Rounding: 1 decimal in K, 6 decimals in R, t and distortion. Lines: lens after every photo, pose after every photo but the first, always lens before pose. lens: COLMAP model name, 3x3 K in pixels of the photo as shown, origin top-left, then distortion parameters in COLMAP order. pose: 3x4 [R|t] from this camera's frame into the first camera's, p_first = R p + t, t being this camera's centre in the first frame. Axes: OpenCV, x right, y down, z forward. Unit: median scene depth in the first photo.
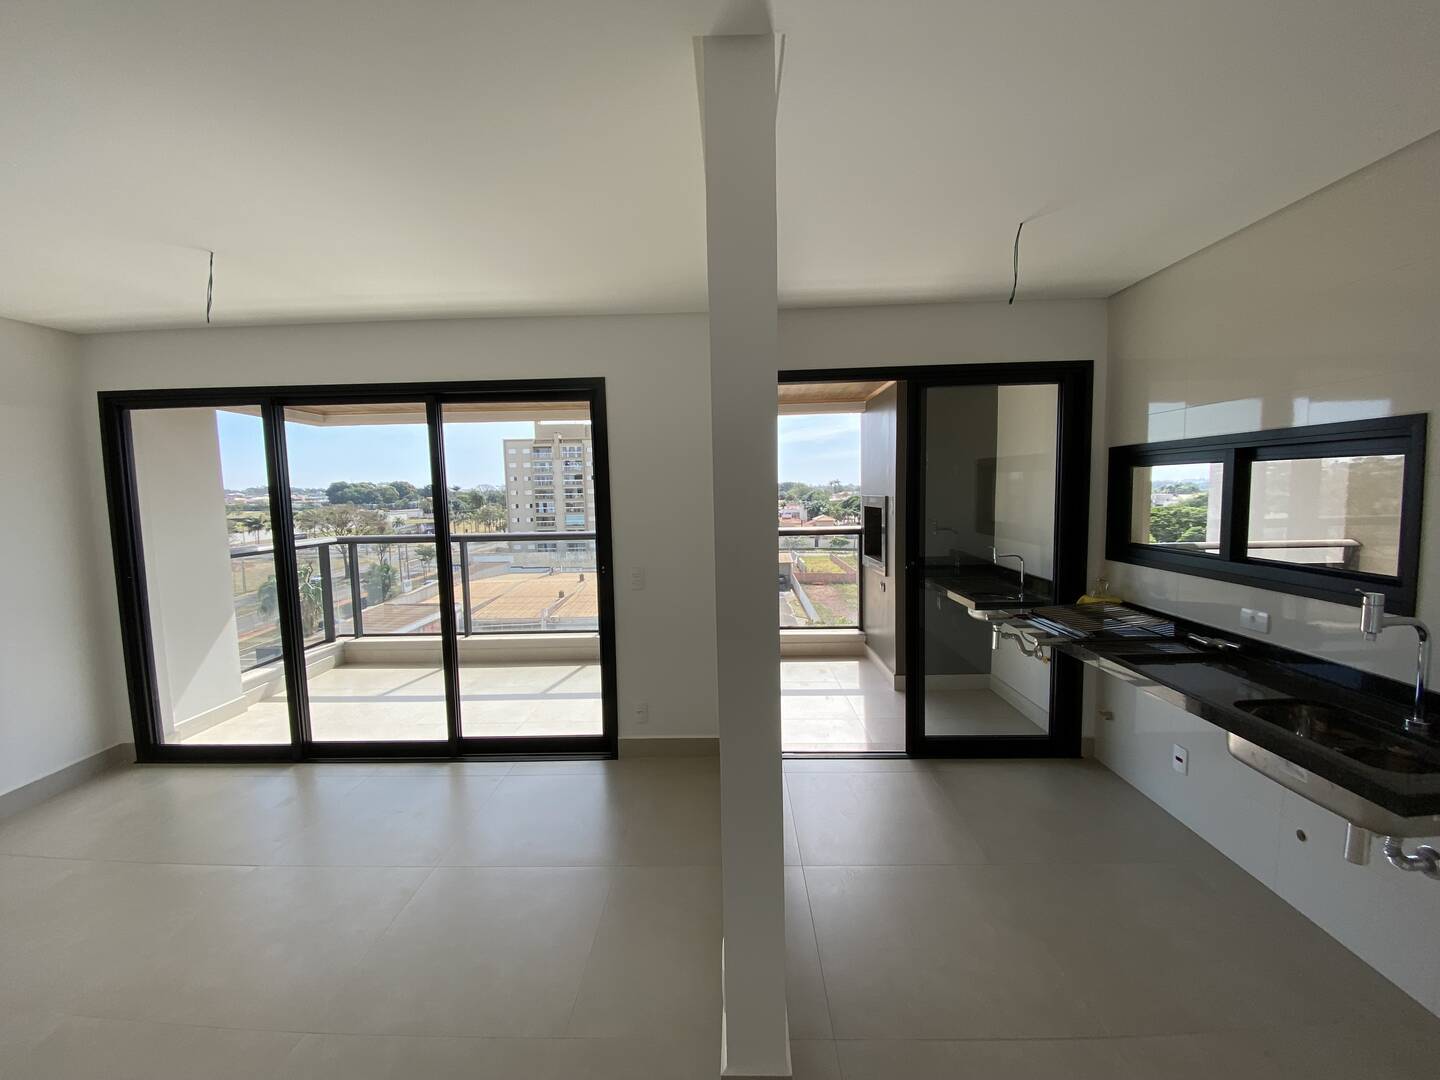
lens RADIAL K [[582.4, 0, 724.2], [0, 582.4, 538.6], [0, 0, 1]] dist [0.012088, -0.016469]
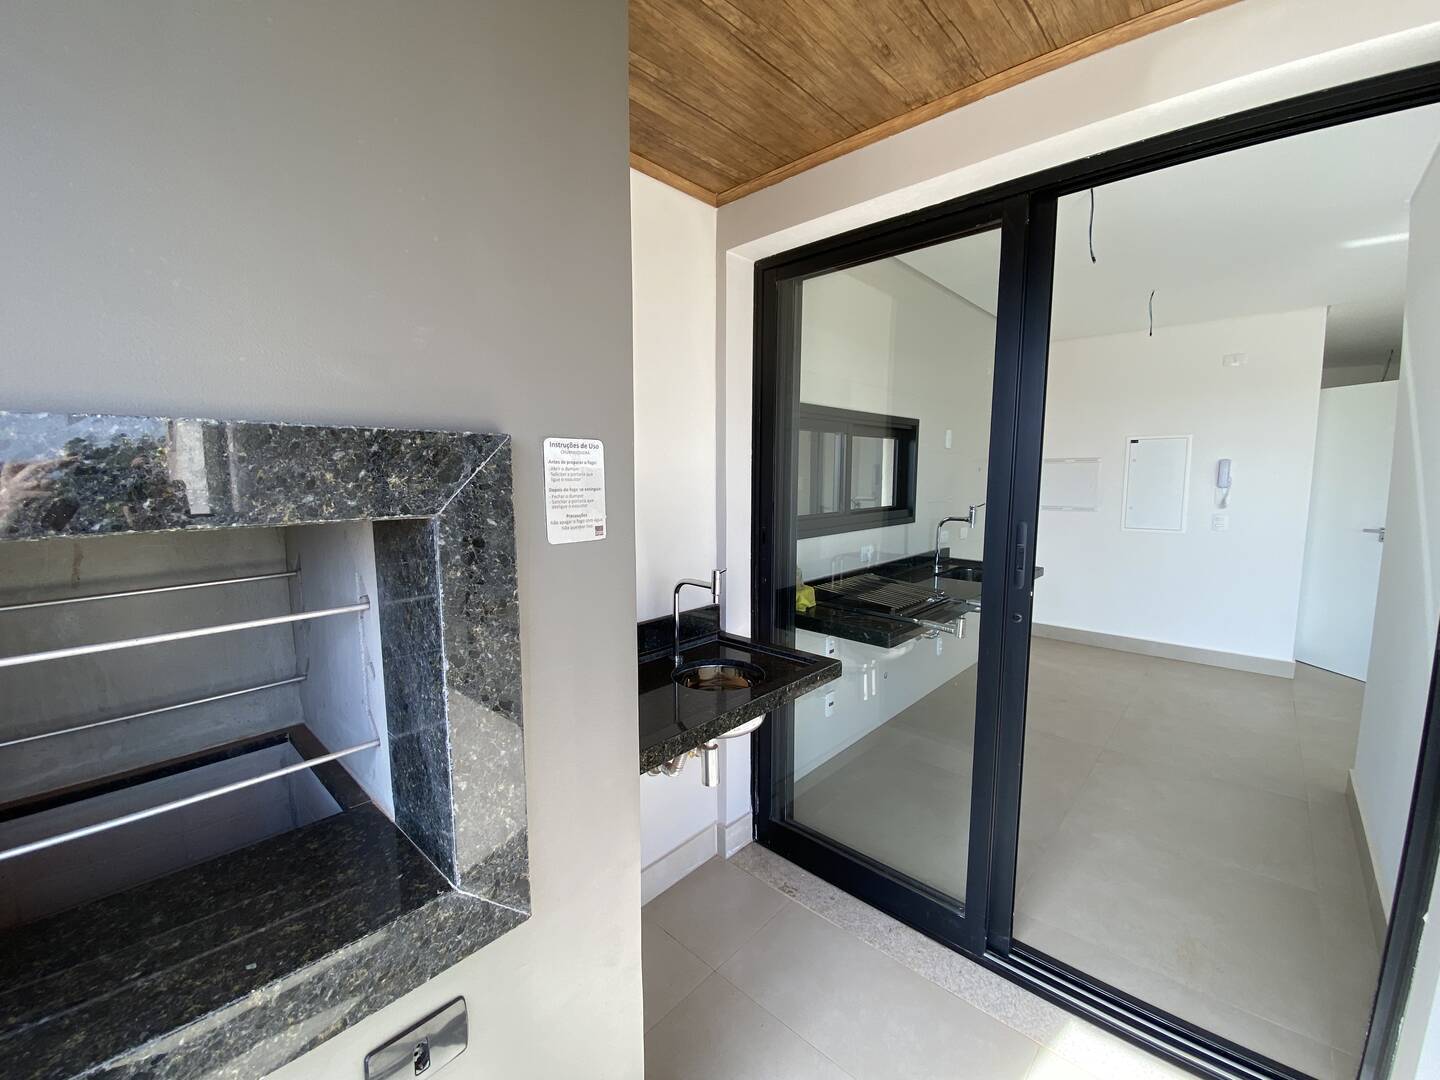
lens RADIAL K [[582.4, 0, 714.2], [0, 582.4, 541.7], [0, 0, 1]] dist [0.012088, -0.016469]
pose [[-0.746687, -0.056993, 0.662729, 0.165404], [0.071619, 0.983642, 0.165284, -0.078094], [-0.661308, 0.170879, -0.730391, 1.275965]]
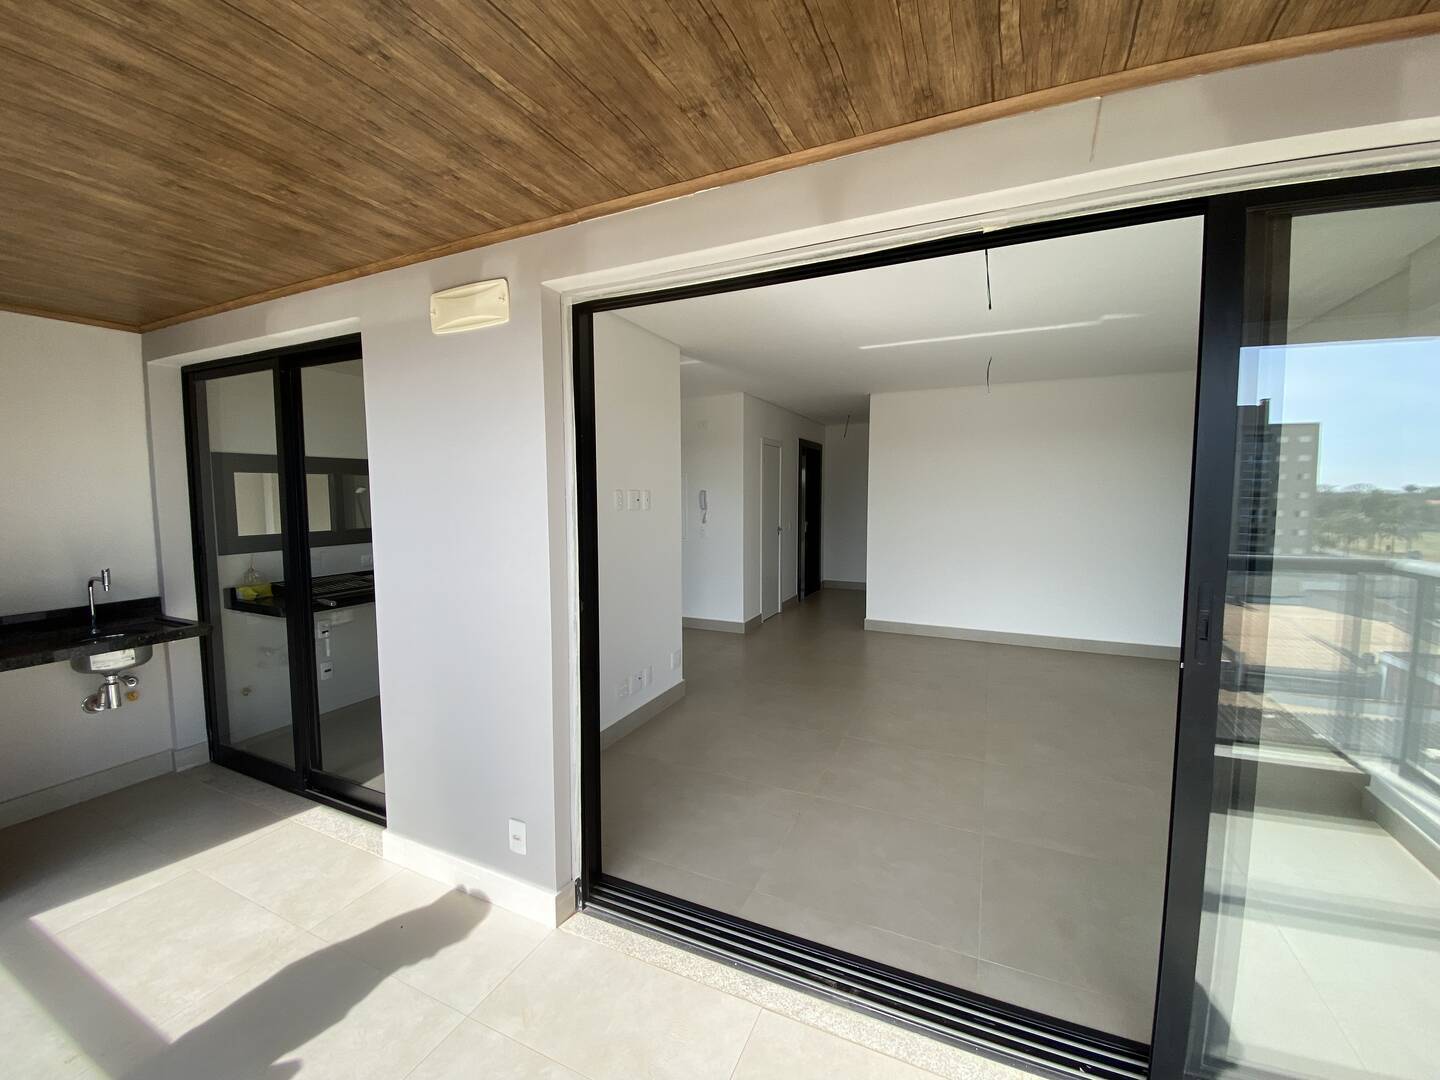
lens RADIAL K [[582.4, 0, 721.6], [0, 582.4, 539.1], [0, 0, 1]] dist [0.012088, -0.016469]
pose [[-0.911465, -0.009116, 0.411277, -0.500572], [0.056377, 0.987554, 0.146831, -0.079912], [-0.407496, 0.157018, -0.899607, 1.274335]]
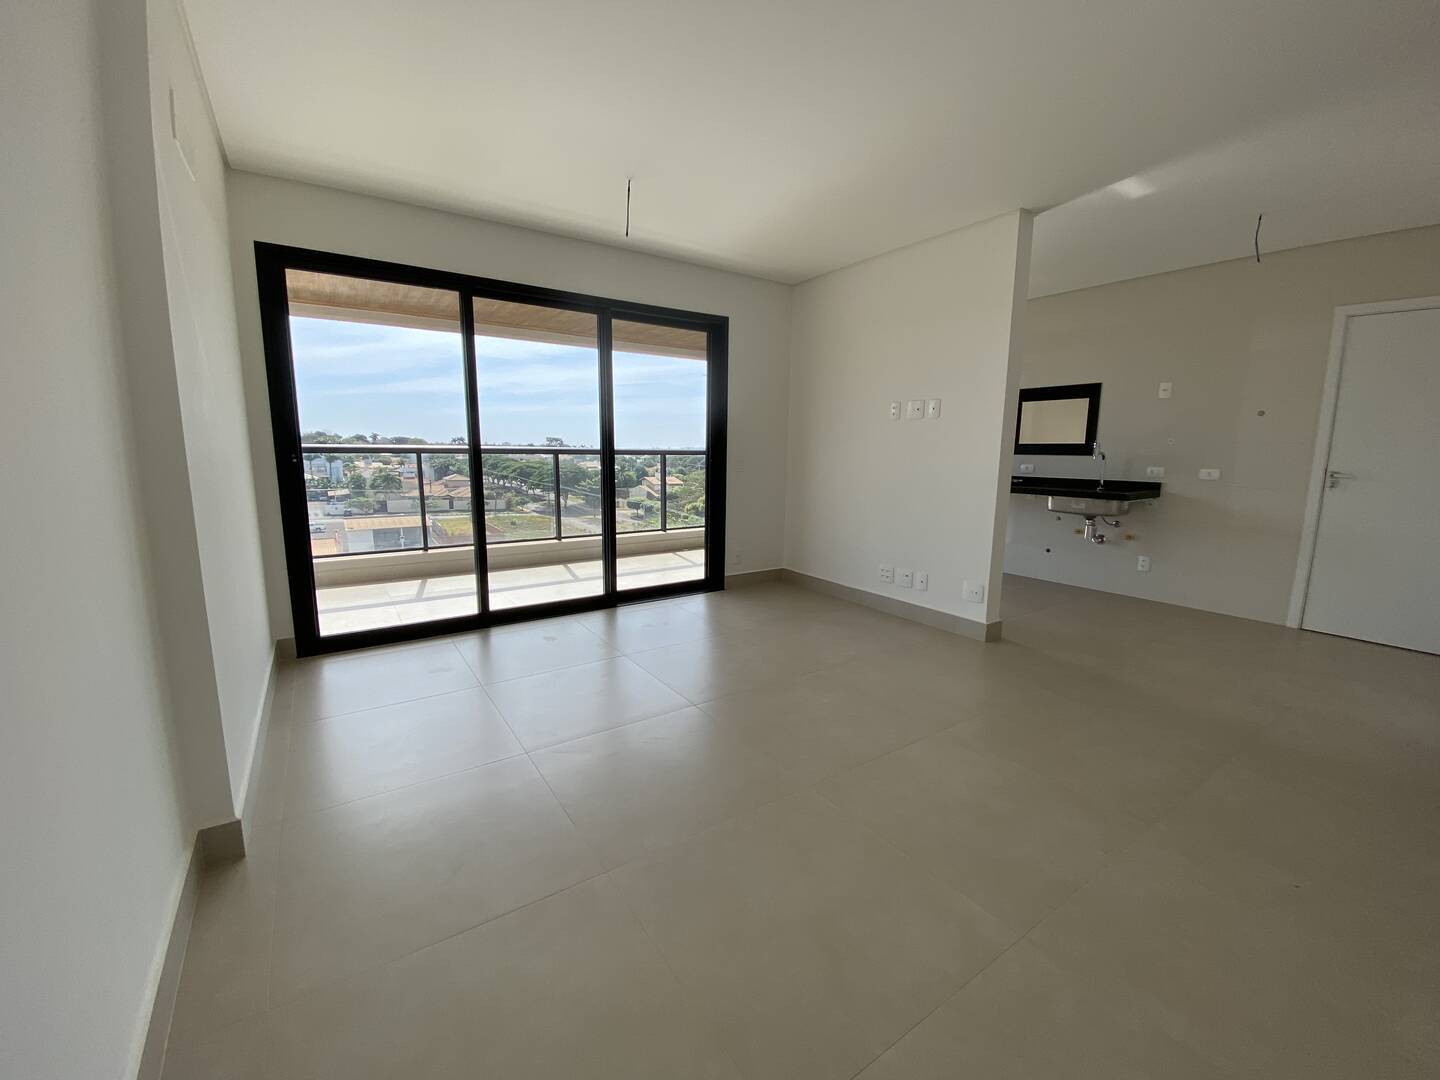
lens RADIAL K [[582.4, 0, 721.4], [0, 582.4, 539.5], [0, 0, 1]] dist [0.012088, -0.016469]
pose [[0.812565, -0.063212, 0.579433, -0.877763], [0.024398, 0.996919, 0.074543, 0.126880], [-0.582360, -0.046435, 0.811604, -0.132323]]
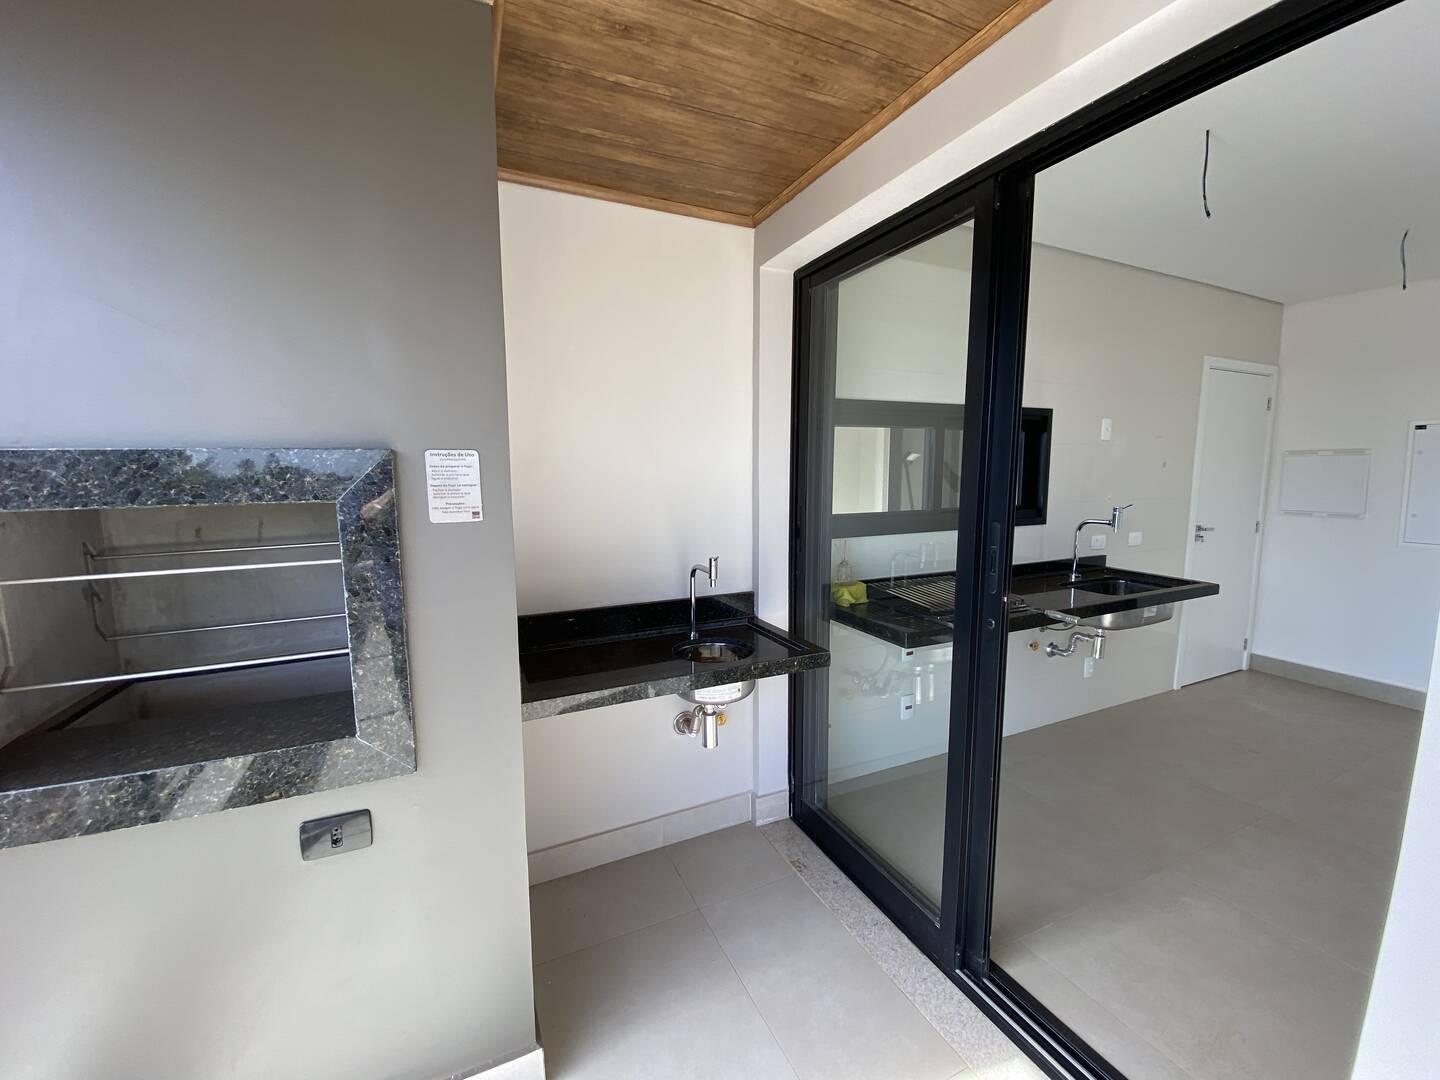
lens RADIAL K [[582.4, 0, 718.0], [0, 582.4, 541.9], [0, 0, 1]] dist [0.012088, -0.016469]
pose [[-0.439874, -0.087809, 0.893756, 0.011278], [0.089591, 0.985953, 0.140961, -0.067167], [-0.893580, 0.142077, -0.425828, 1.164353]]
